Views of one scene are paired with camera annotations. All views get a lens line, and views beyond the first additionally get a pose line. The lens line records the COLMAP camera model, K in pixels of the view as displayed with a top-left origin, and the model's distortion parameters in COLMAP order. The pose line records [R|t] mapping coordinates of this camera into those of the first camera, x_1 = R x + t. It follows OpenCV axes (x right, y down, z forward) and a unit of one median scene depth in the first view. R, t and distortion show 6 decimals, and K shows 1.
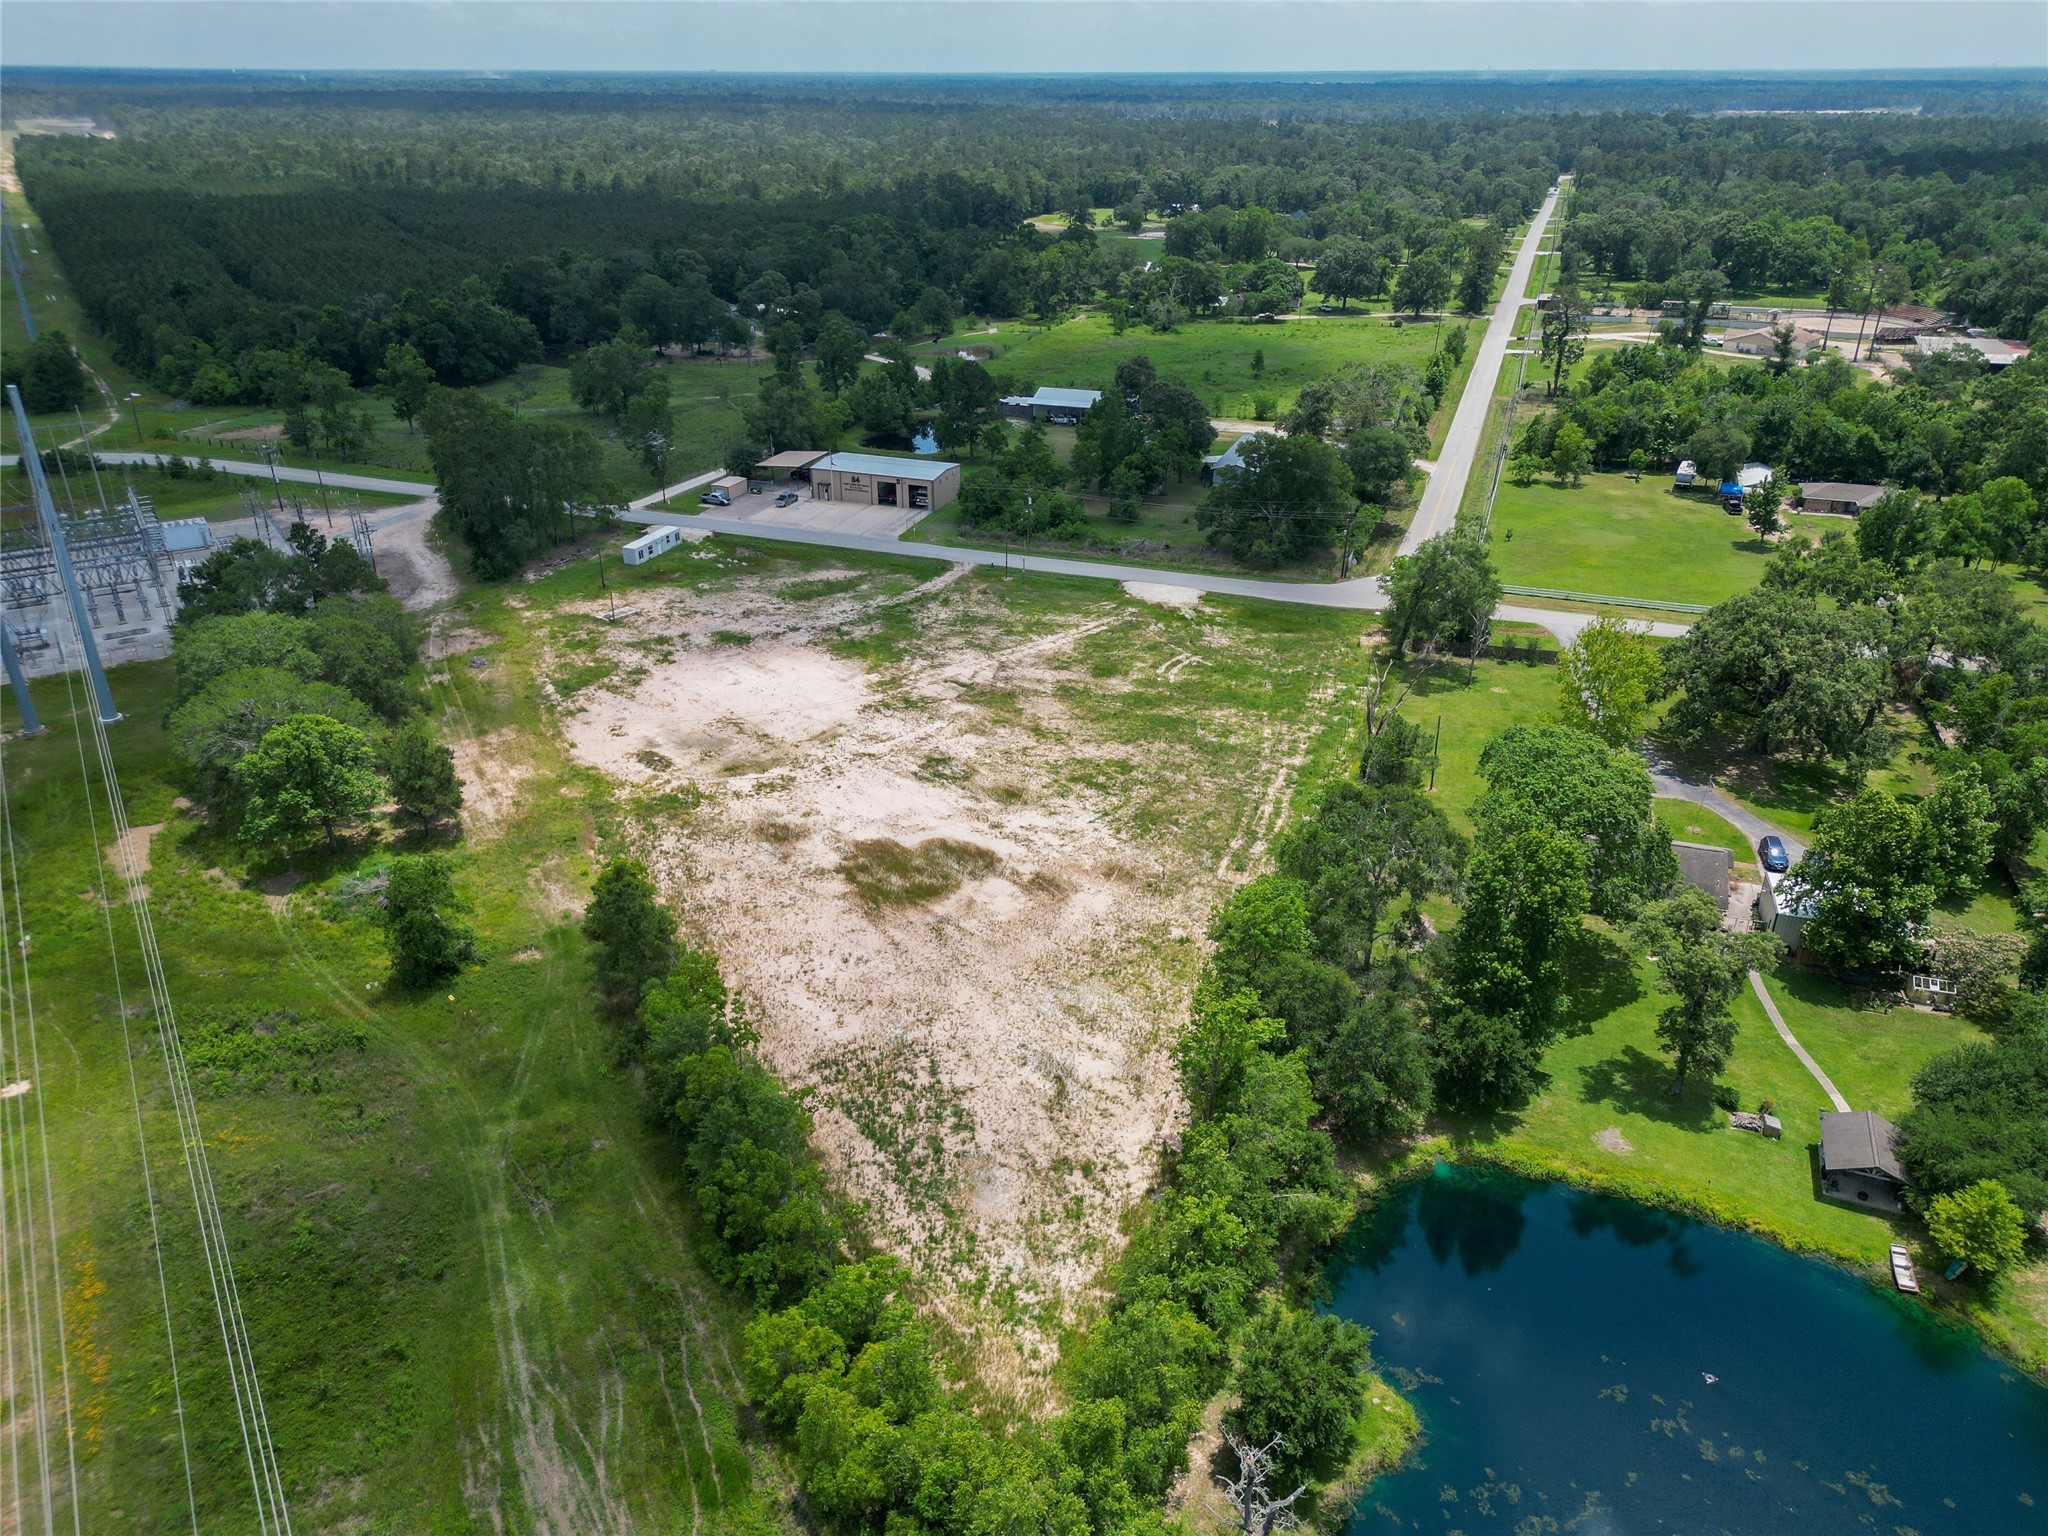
lens RADIAL K [[1428.9, 0, 1016.7], [0, 1428.9, 768.8], [0, 0, 1]] dist [0.117571, -0.178126]
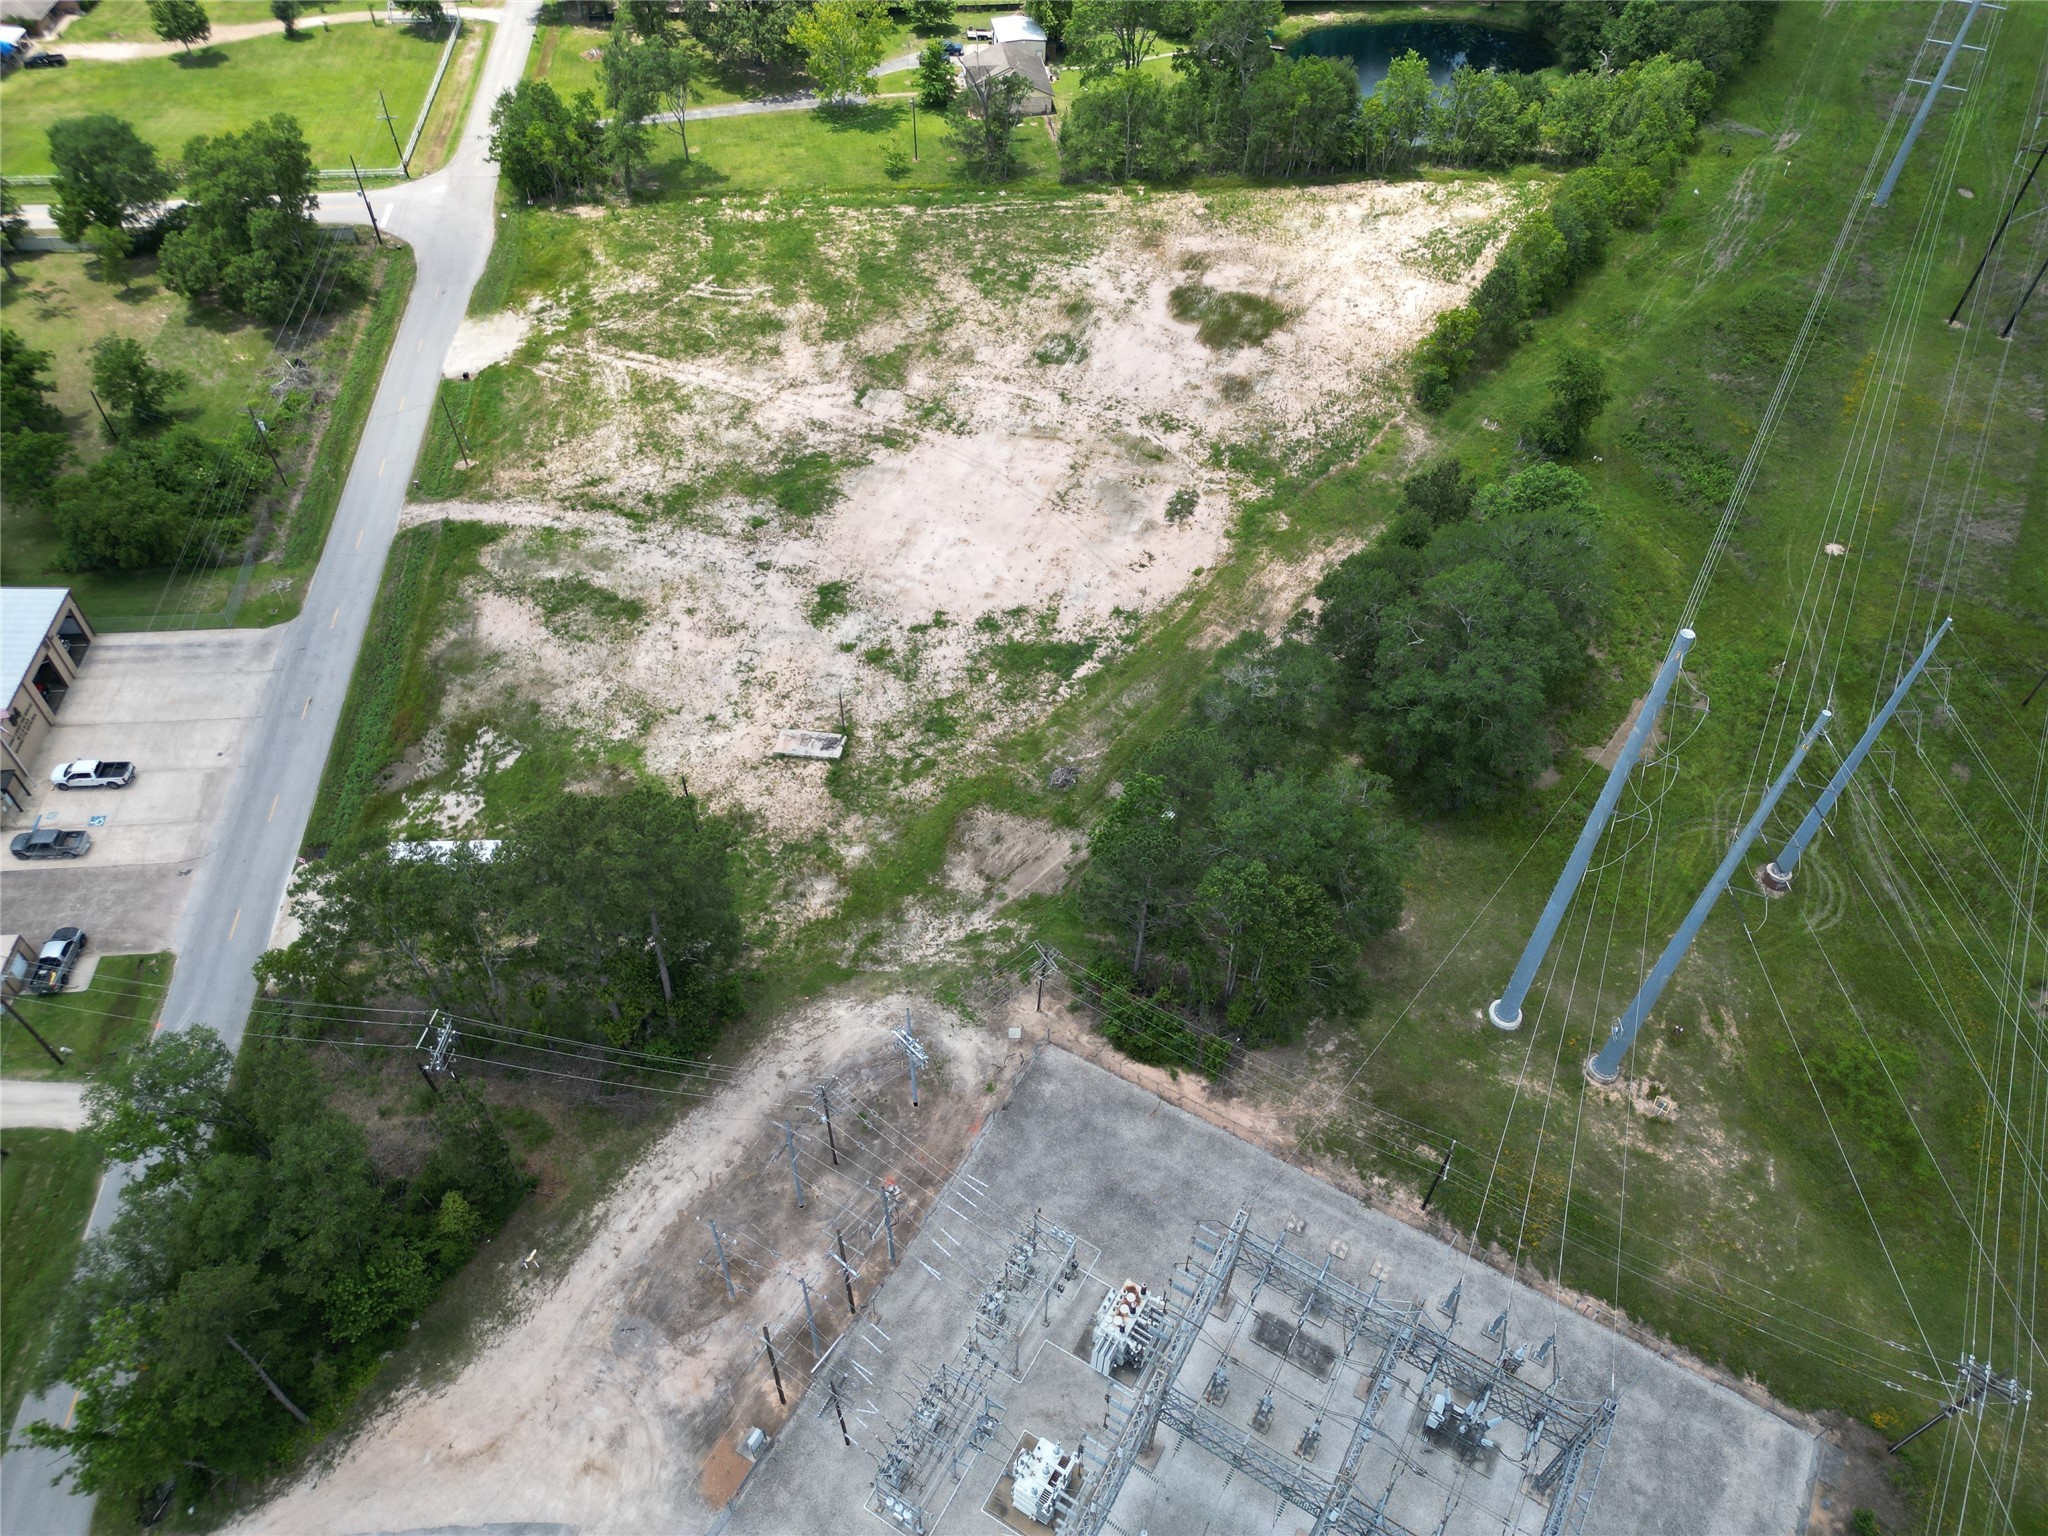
lens RADIAL K [[1428.9, 0, 1016.7], [0, 1428.9, 768.8], [0, 0, 1]] dist [0.117571, -0.178126]
pose [[-0.444573, -0.663814, 0.601420, -0.918169], [0.374713, 0.472026, 0.797986, -0.744316], [-0.813600, 0.580123, 0.038890, 1.192496]]
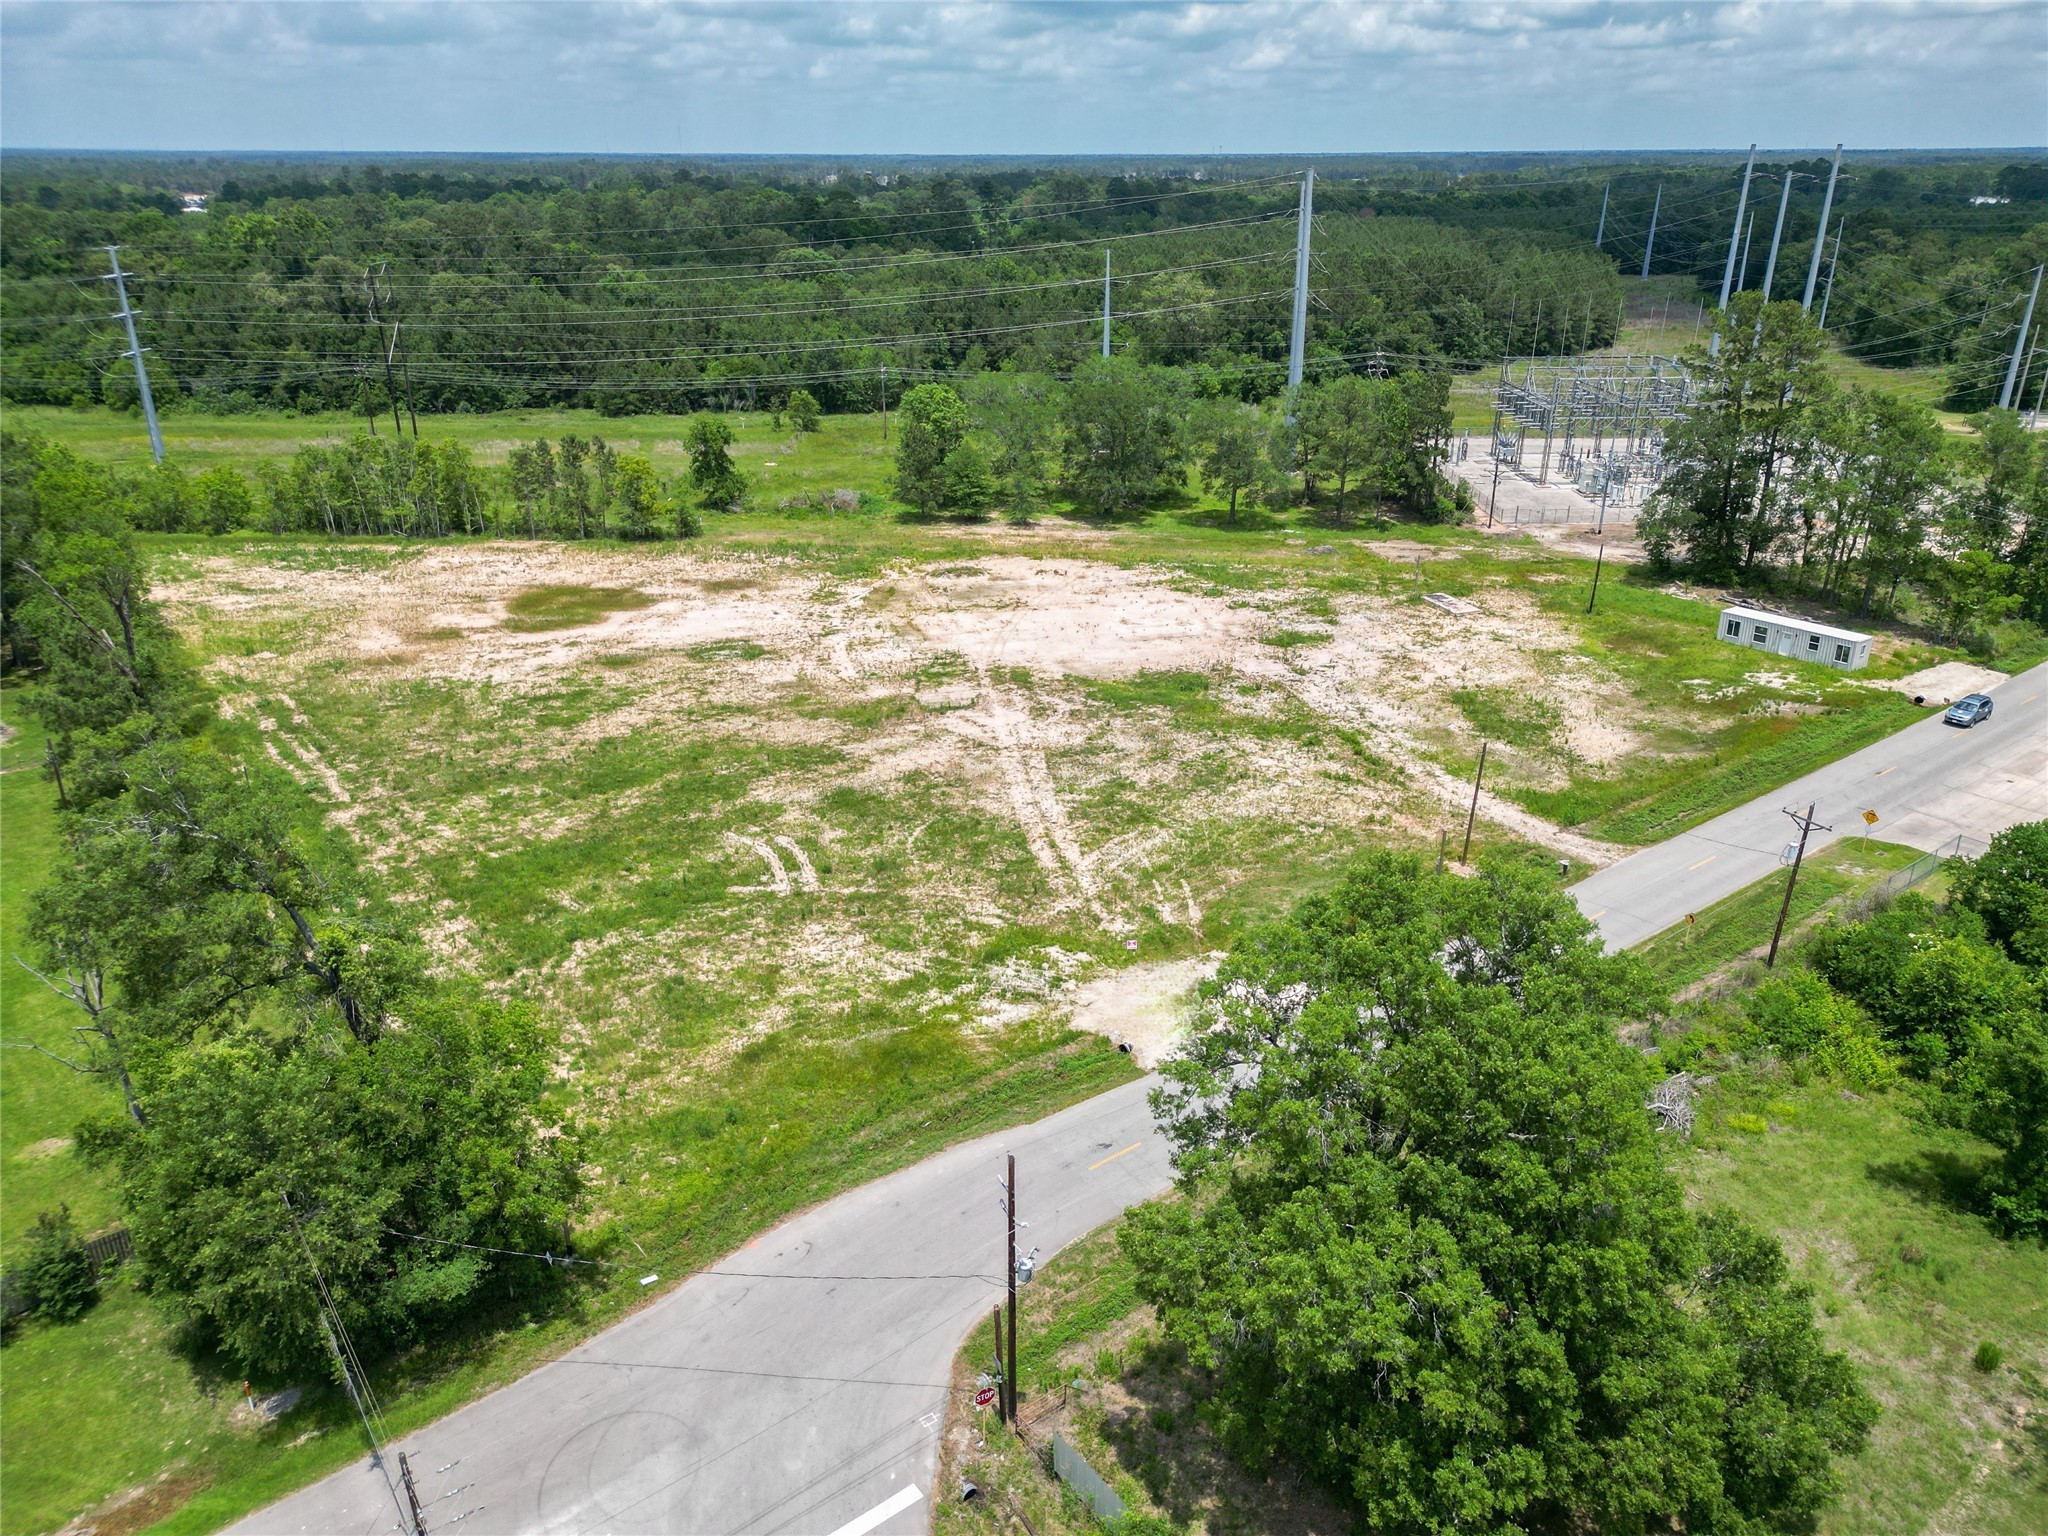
lens RADIAL K [[1428.9, 0, 1016.7], [0, 1428.9, 768.8], [0, 0, 1]] dist [0.117571, -0.178126]
pose [[-0.539788, 0.331521, -0.773771, 0.523595], [-0.364530, 0.736477, 0.569841, -0.483593], [0.758780, 0.589656, -0.276692, 1.418954]]
